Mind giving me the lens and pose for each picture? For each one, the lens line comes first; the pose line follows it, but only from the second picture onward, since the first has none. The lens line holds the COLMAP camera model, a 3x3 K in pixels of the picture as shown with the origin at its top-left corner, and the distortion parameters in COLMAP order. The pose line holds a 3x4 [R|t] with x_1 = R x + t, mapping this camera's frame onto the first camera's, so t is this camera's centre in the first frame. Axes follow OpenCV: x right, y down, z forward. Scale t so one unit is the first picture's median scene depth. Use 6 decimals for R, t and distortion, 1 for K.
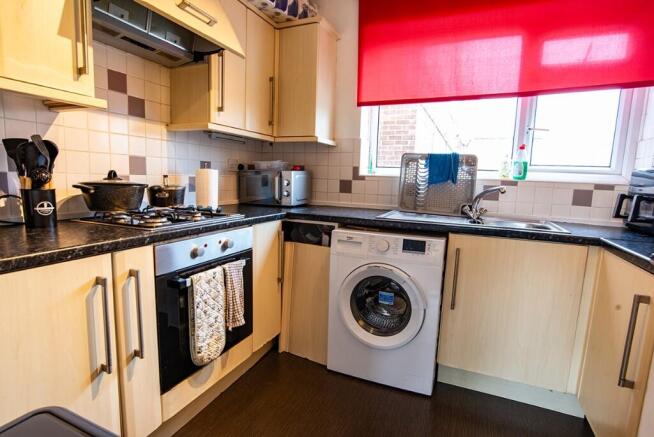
lens RADIAL K [[336.3, 0, 327.0], [0, 336.3, 218.5], [0, 0, 1]] dist [-0.045448, 0.024098]
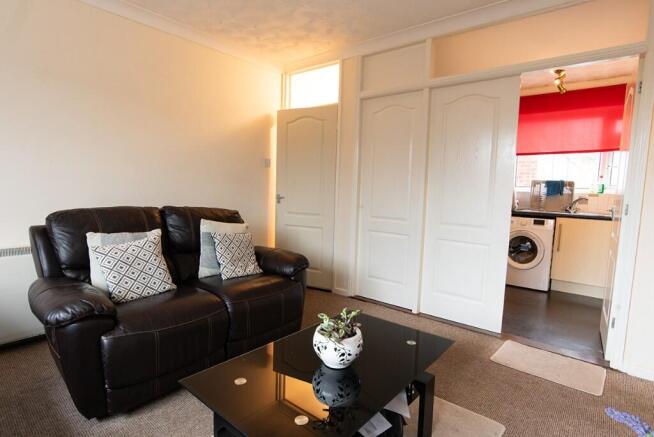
lens RADIAL K [[336.3, 0, 327.0], [0, 336.3, 218.5], [0, 0, 1]] dist [-0.045448, 0.024098]
pose [[0.956384, 0.021317, -0.291334, -0.403911], [-0.031414, 0.999055, -0.030024, 0.144599], [0.290419, 0.037867, 0.956150, -1.374069]]
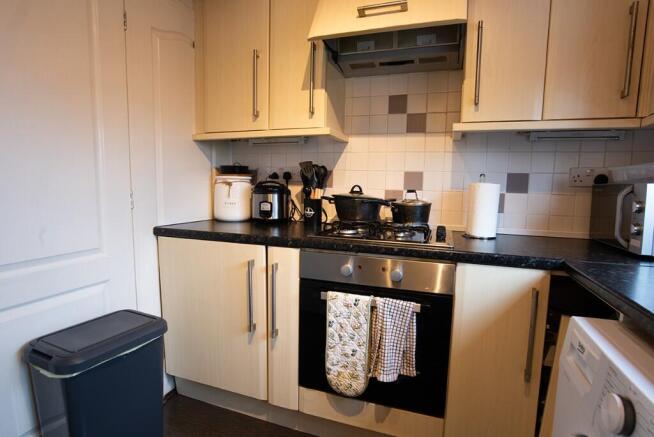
lens RADIAL K [[336.3, 0, 327.0], [0, 336.3, 218.5], [0, 0, 1]] dist [-0.045448, 0.024098]
pose [[0.078388, 0.070186, -0.994449, 0.440228], [-0.141931, 0.988143, 0.058553, -0.074245], [0.986768, 0.136554, 0.087420, 0.704367]]
